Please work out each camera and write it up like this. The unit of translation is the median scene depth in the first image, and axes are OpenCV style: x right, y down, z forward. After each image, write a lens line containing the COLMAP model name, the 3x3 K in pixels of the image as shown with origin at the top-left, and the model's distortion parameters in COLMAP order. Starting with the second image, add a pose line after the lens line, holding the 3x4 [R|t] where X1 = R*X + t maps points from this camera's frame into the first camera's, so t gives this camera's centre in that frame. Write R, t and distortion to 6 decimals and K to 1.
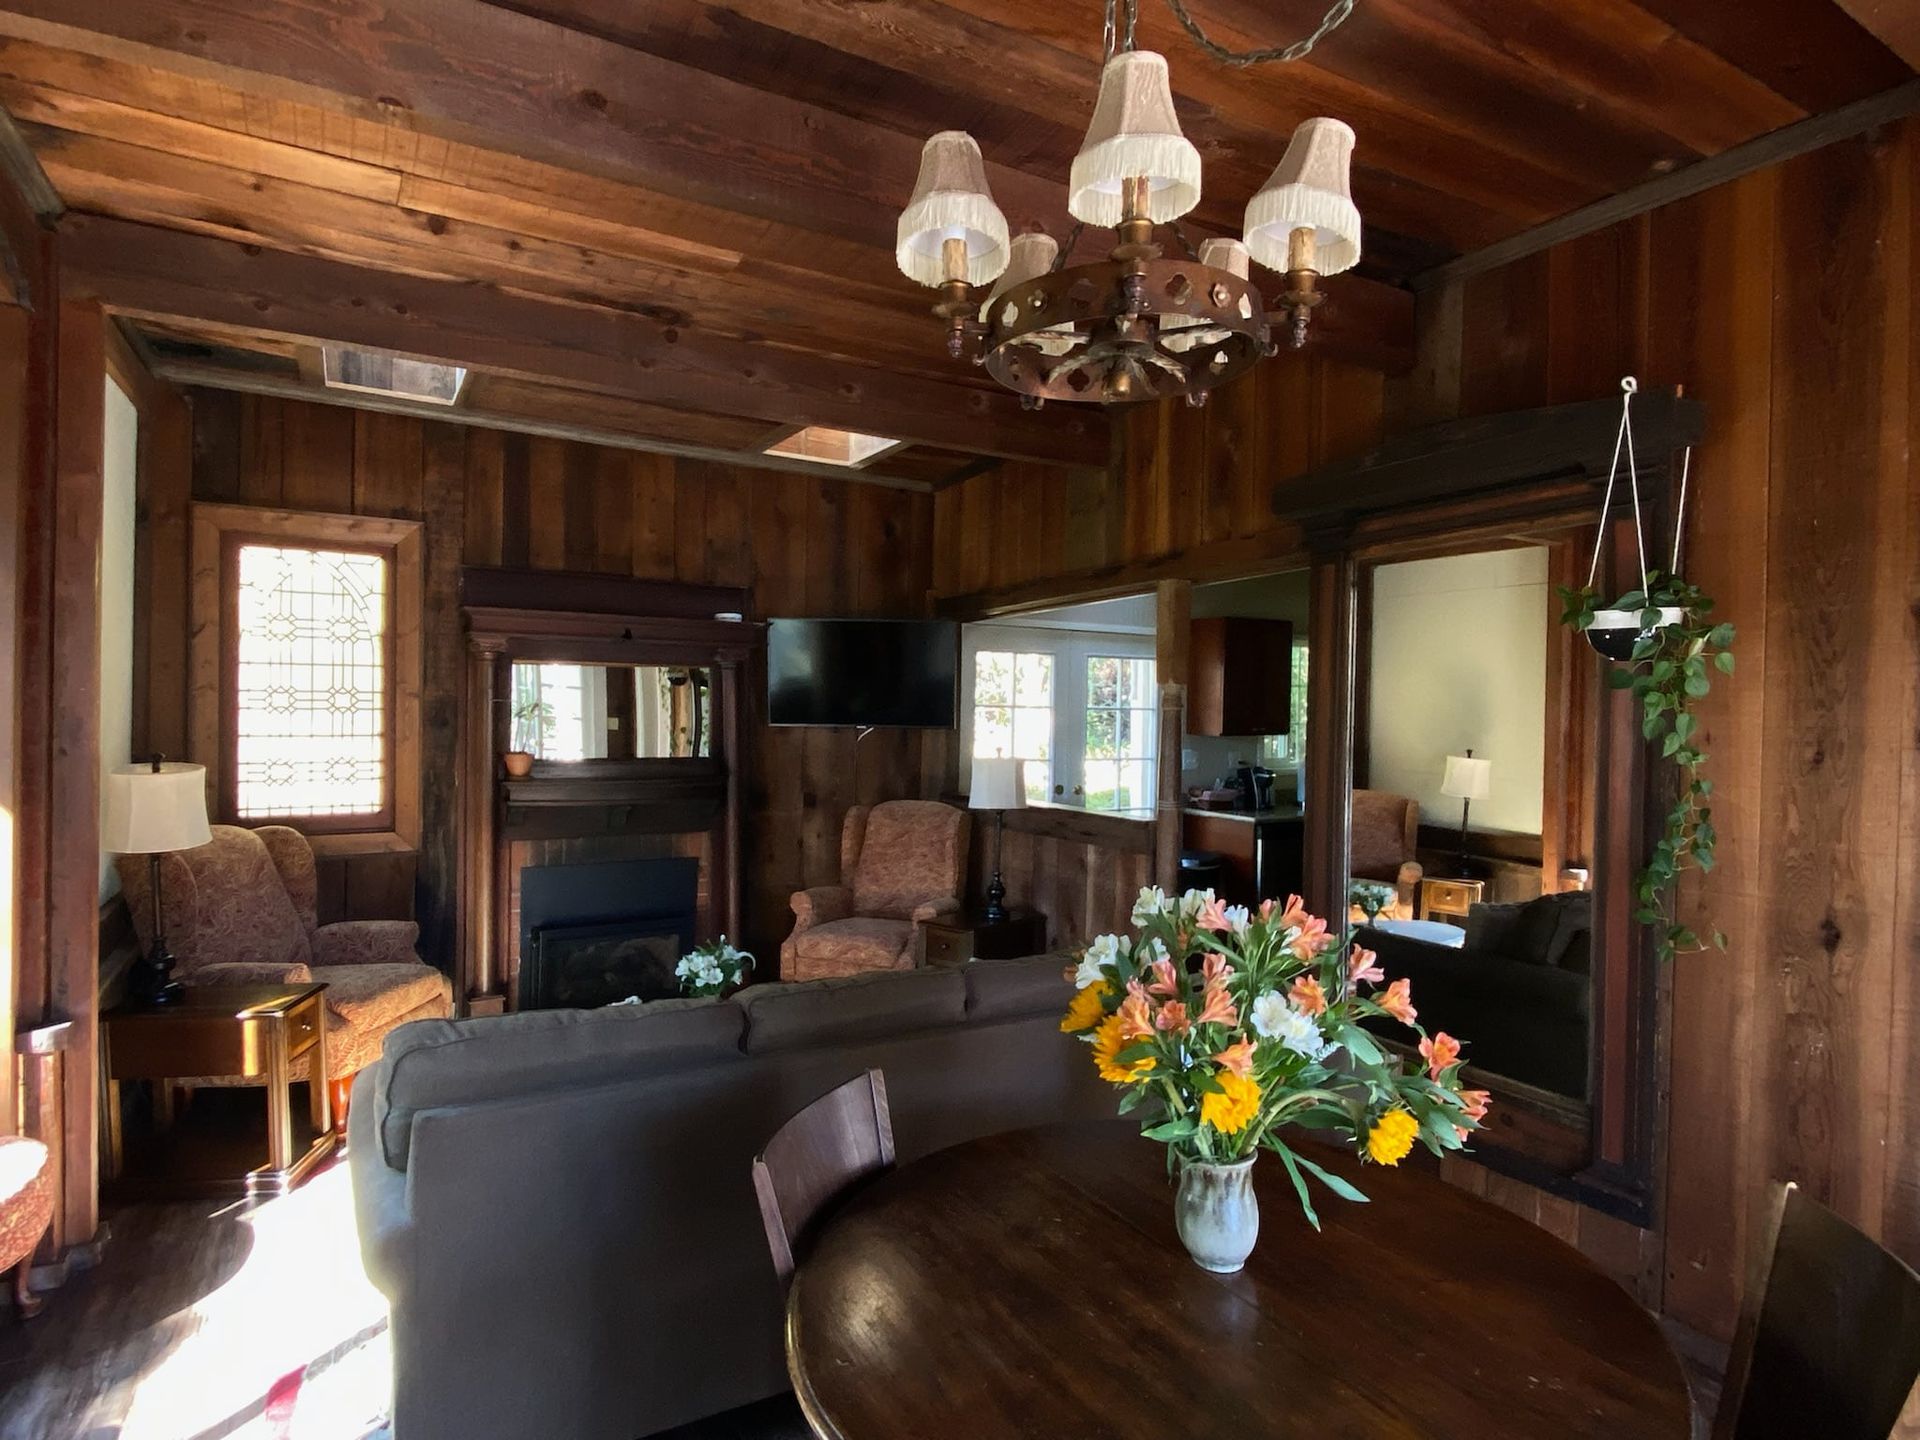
lens RADIAL K [[1013.5, 0, 960.0], [0, 1013.5, 720.0], [0, 0, 1]] dist [0.054272, -0.069934]
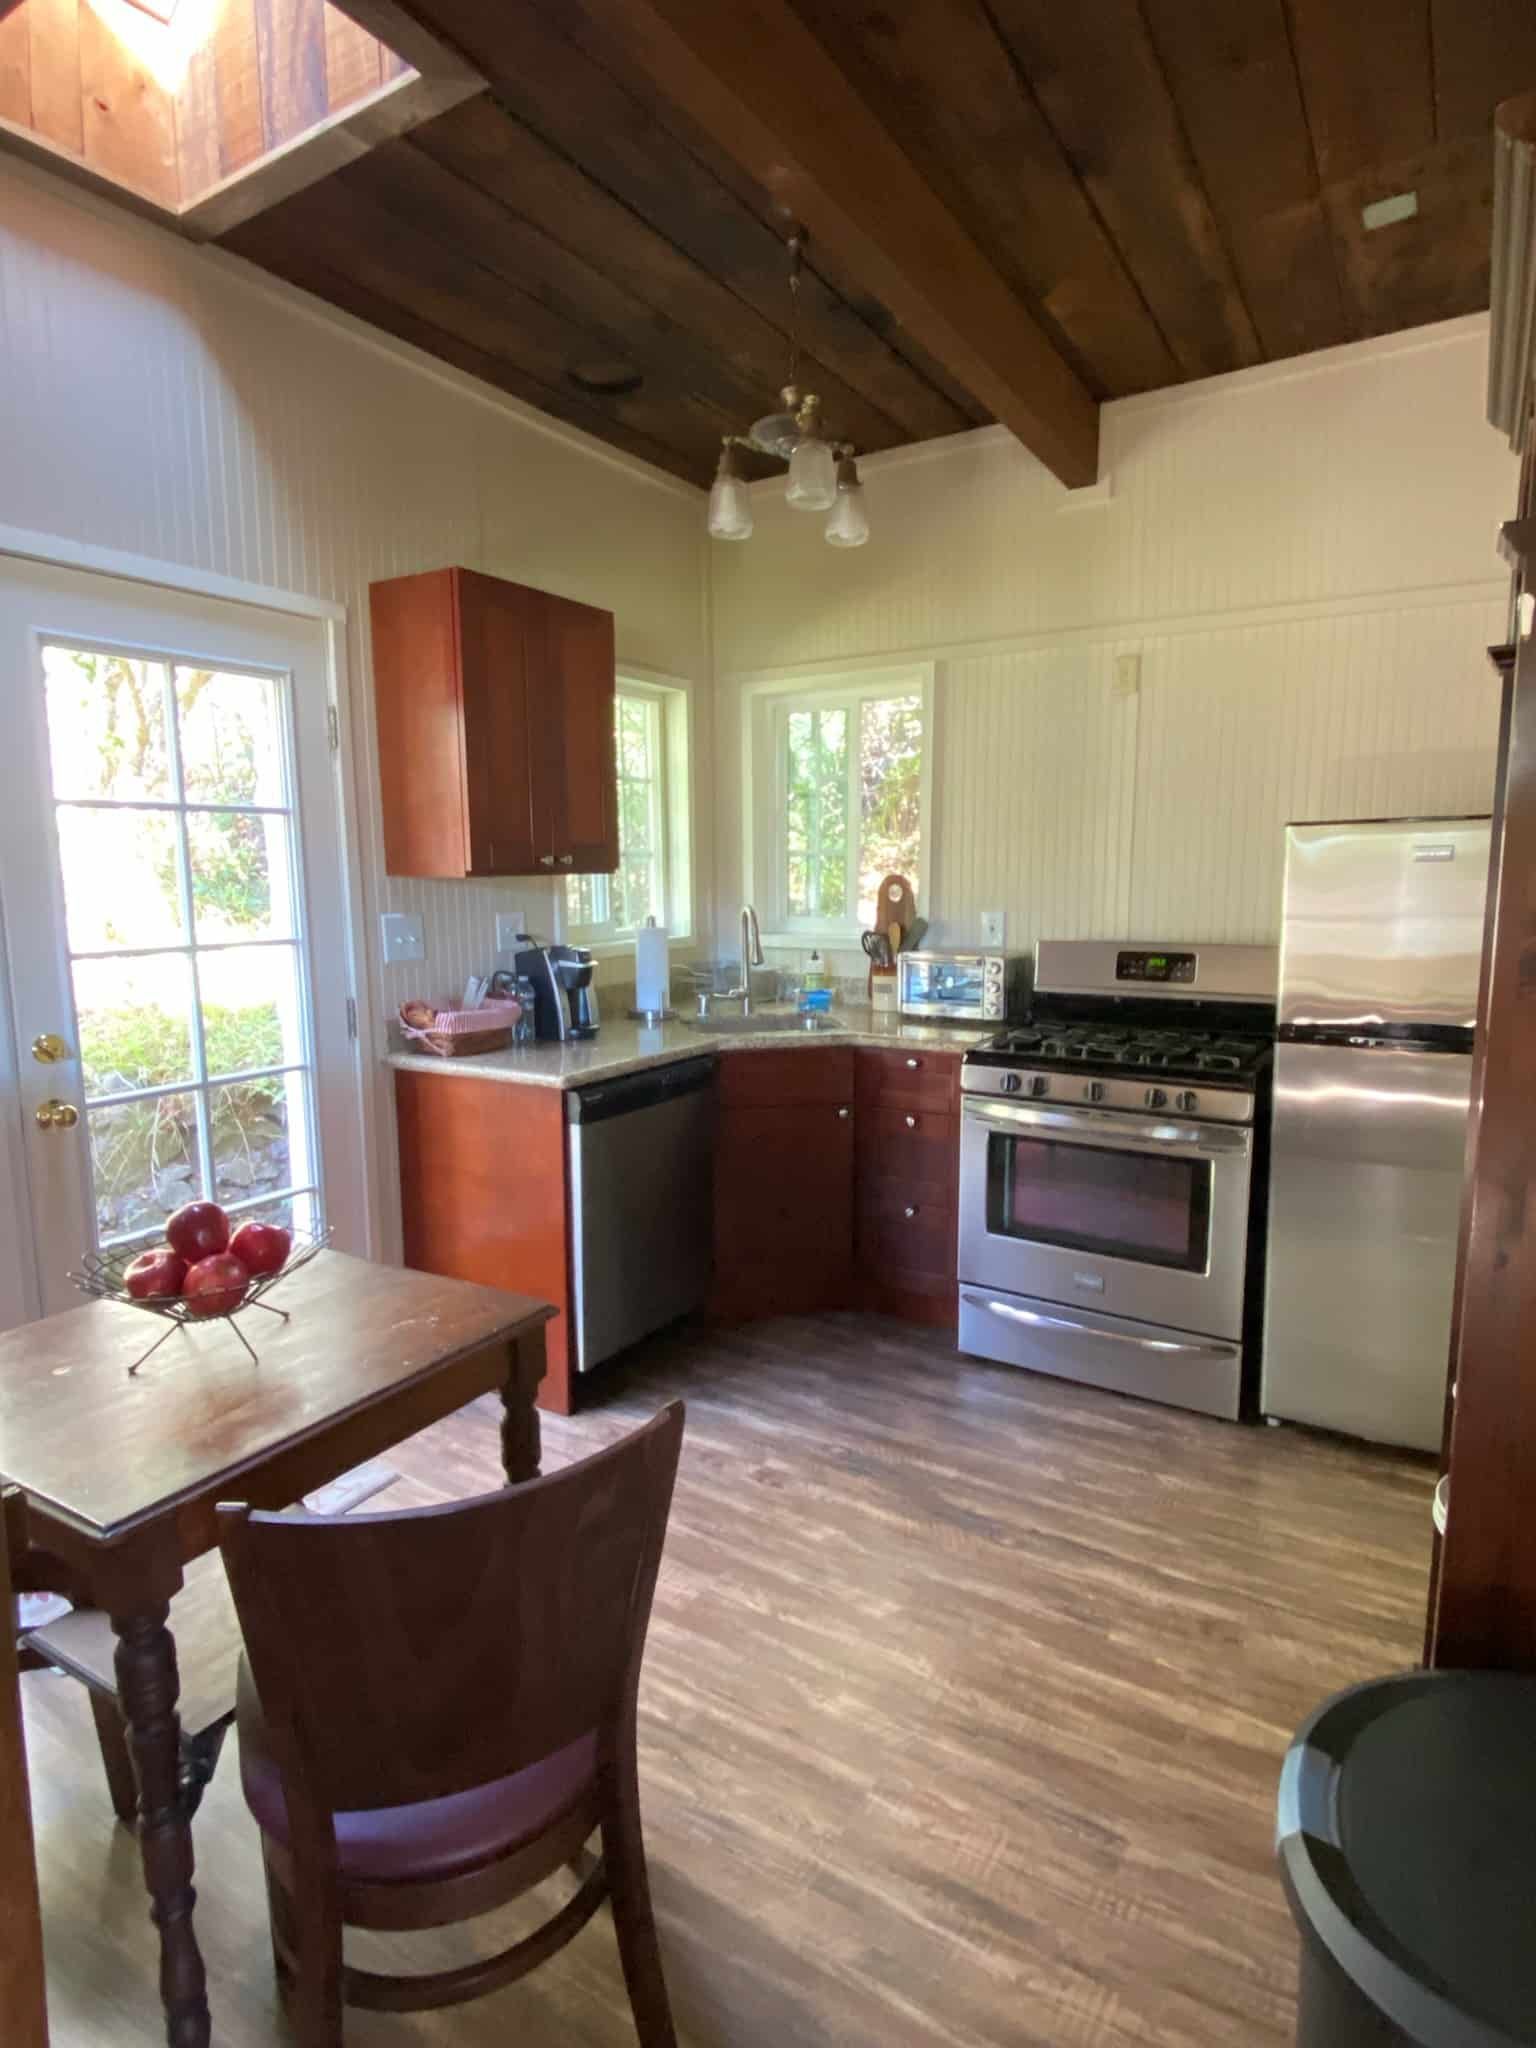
lens RADIAL K [[1081.1, 0, 768.0], [0, 1081.1, 1024.0], [0, 0, 1]] dist [0.054272, -0.069934]
pose [[0.882055, -0.088383, 0.462781, 0.225591], [0.028650, 0.990491, 0.134560, 0.027159], [-0.470274, -0.105431, 0.876200, 0.804892]]
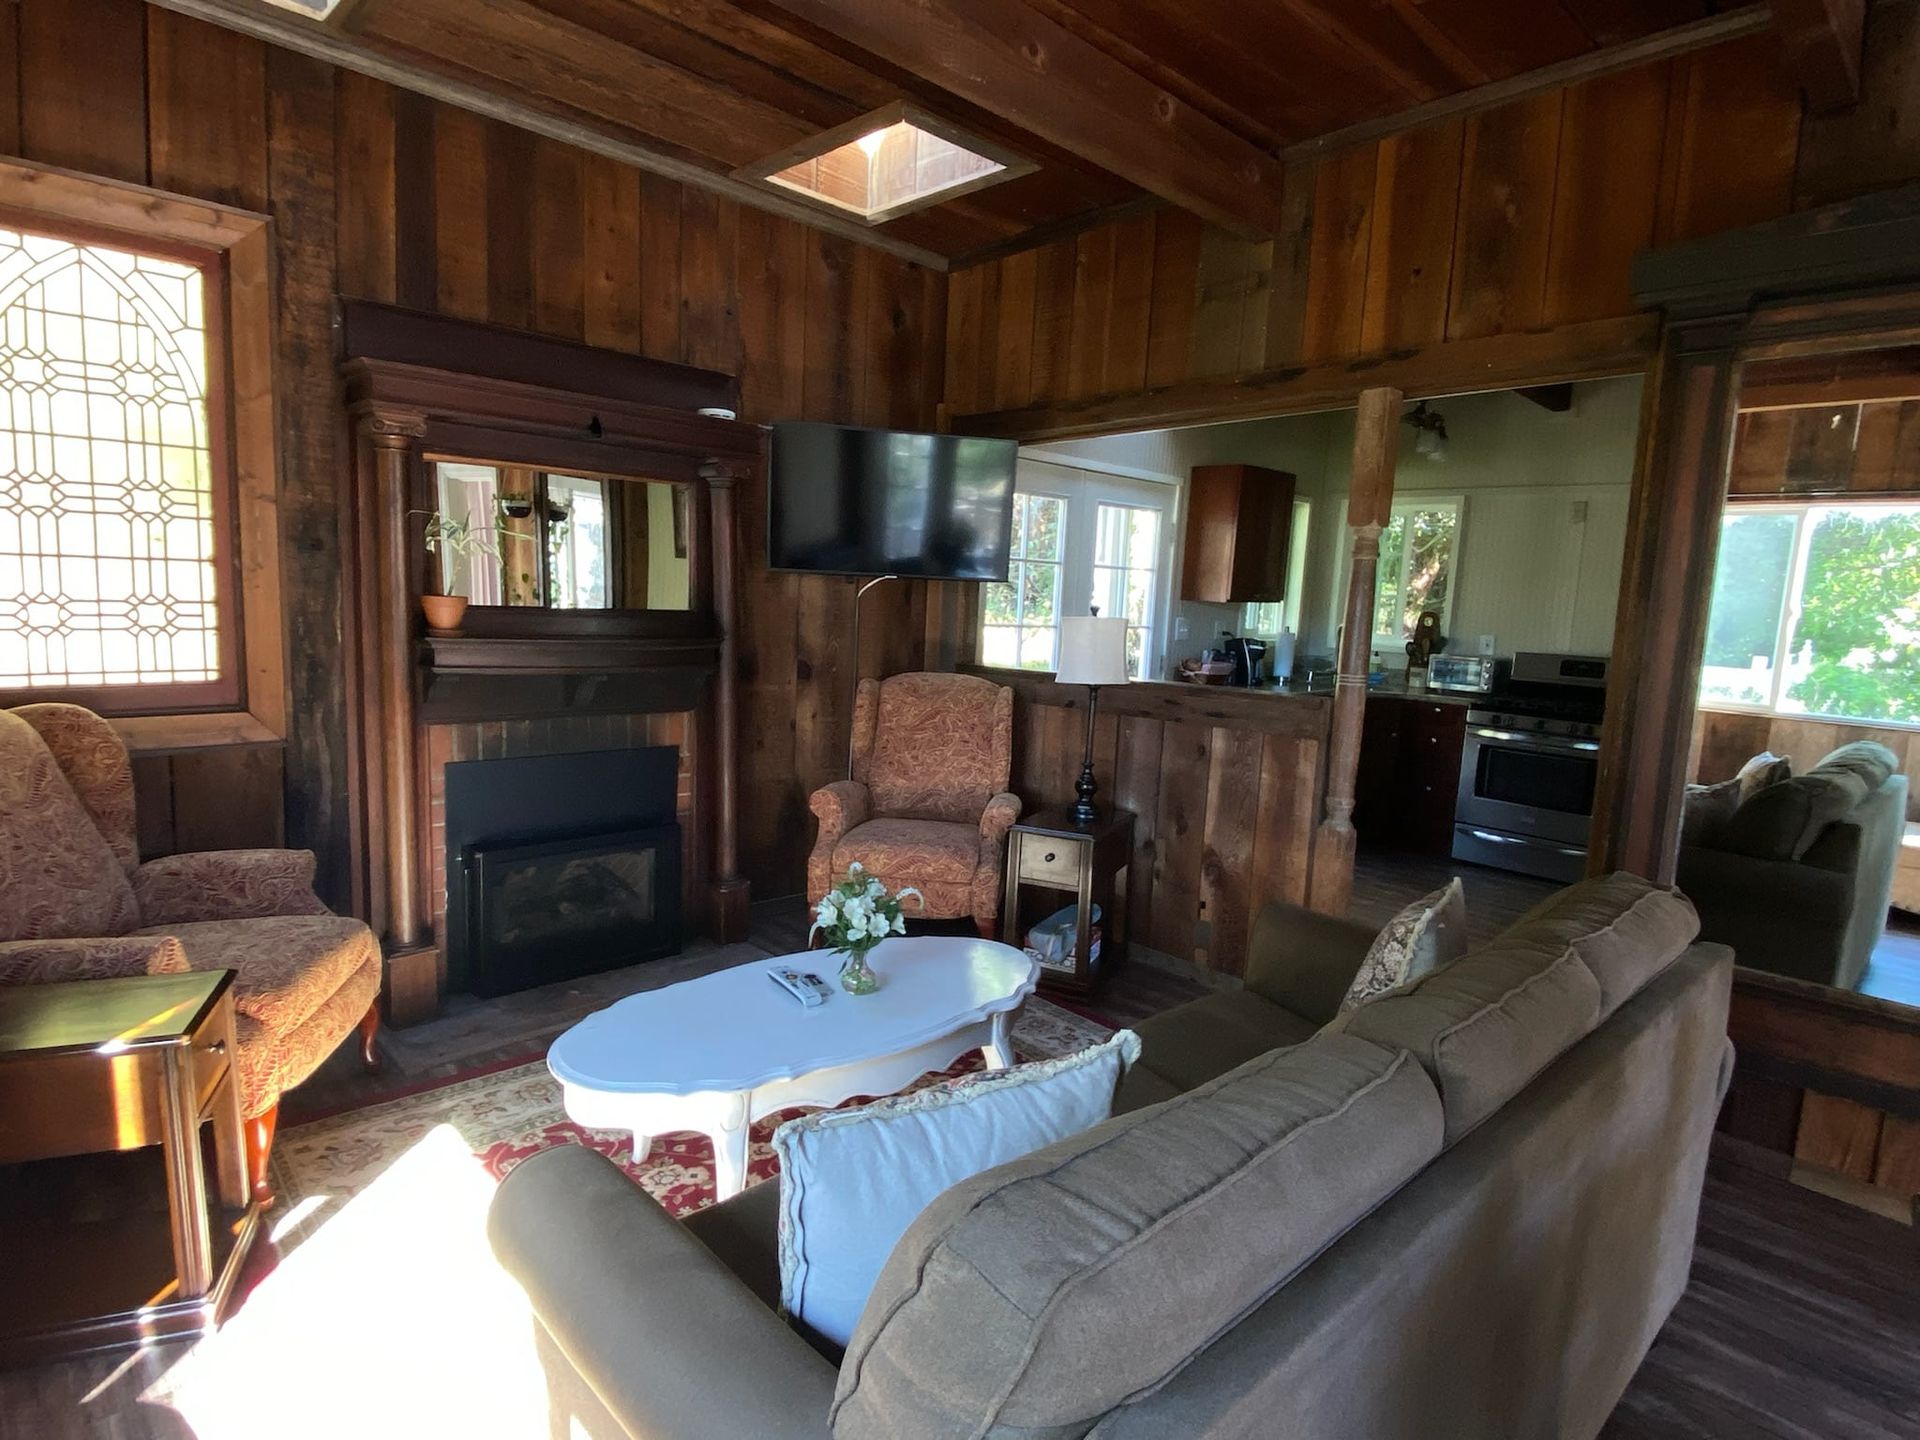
lens RADIAL K [[1030.3, 0, 960.0], [0, 1030.3, 720.0], [0, 0, 1]] dist [0.020342, -0.029265]
pose [[0.971746, -0.002651, 0.236015, -0.262800], [-0.026327, 0.992479, 0.119548, 0.023899], [-0.234557, -0.122384, 0.964368, 0.257808]]
